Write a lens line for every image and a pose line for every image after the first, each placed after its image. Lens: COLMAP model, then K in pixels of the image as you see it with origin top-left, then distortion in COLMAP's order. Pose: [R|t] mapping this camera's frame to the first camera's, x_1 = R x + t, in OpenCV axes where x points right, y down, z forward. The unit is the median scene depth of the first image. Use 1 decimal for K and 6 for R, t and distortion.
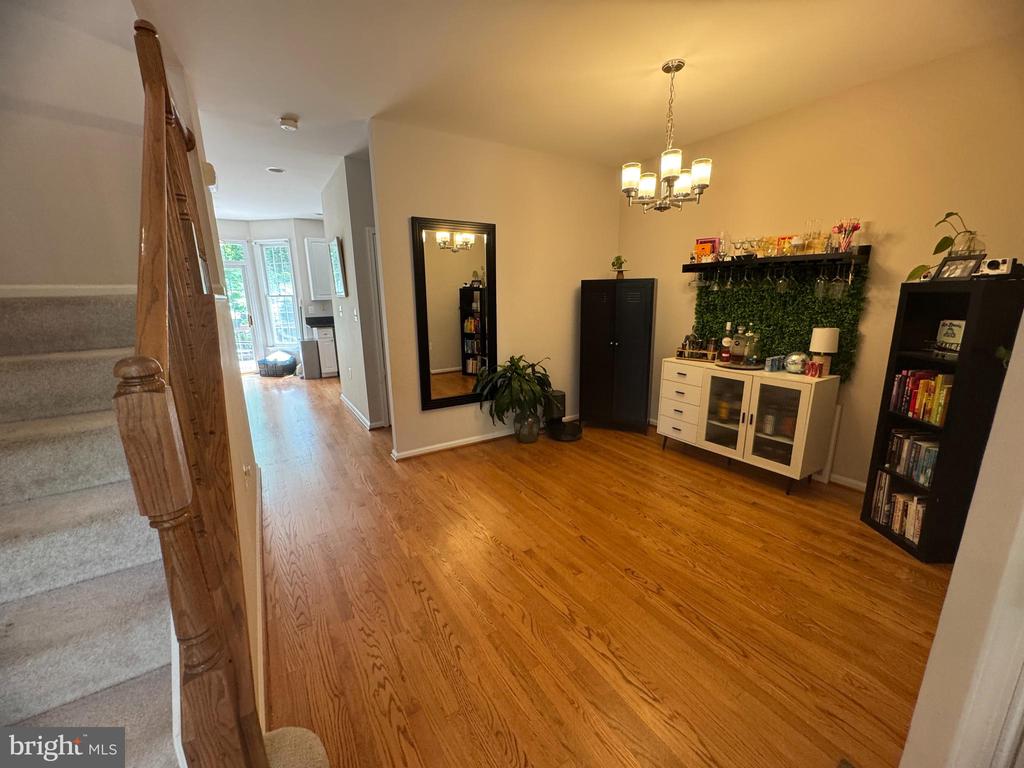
lens RADIAL K [[409.7, 0, 511.4], [0, 409.7, 384.7], [0, 0, 1]] dist [0.000510, -0.000130]
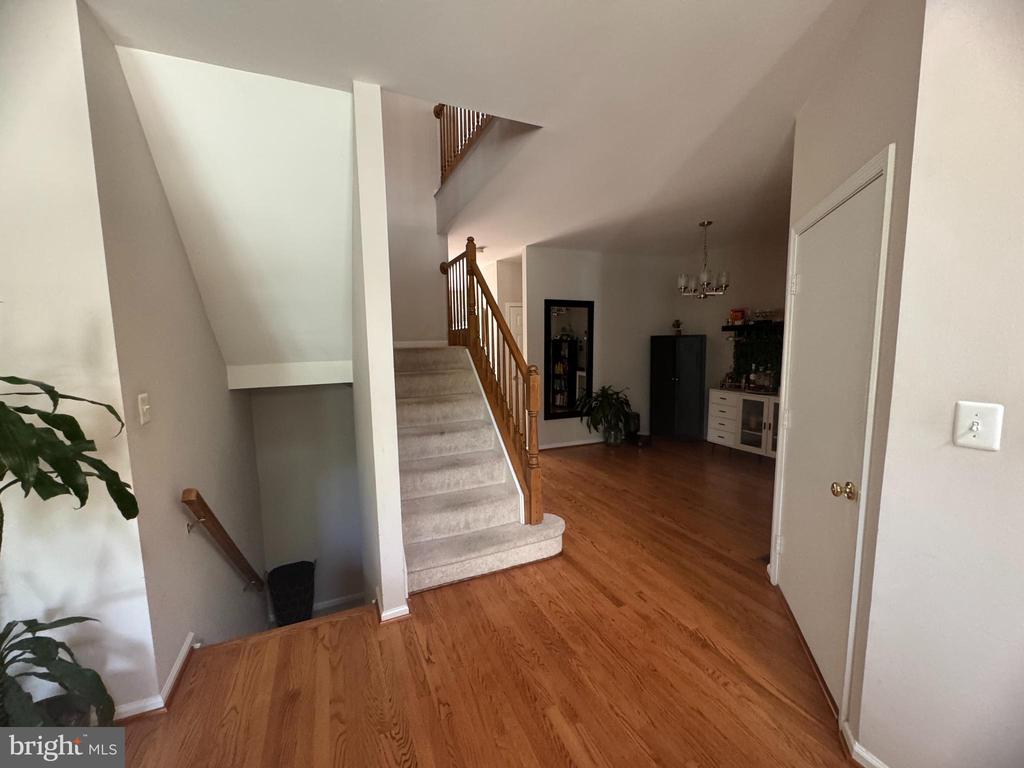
lens RADIAL K [[409.7, 0, 514.9], [0, 409.7, 385.8], [0, 0, 1]] dist [0.000510, -0.000130]
pose [[0.991187, 0.013846, -0.131744, -0.121074], [-0.028674, 0.993369, -0.111336, 0.103504], [0.129329, 0.114132, 0.985012, -0.506039]]
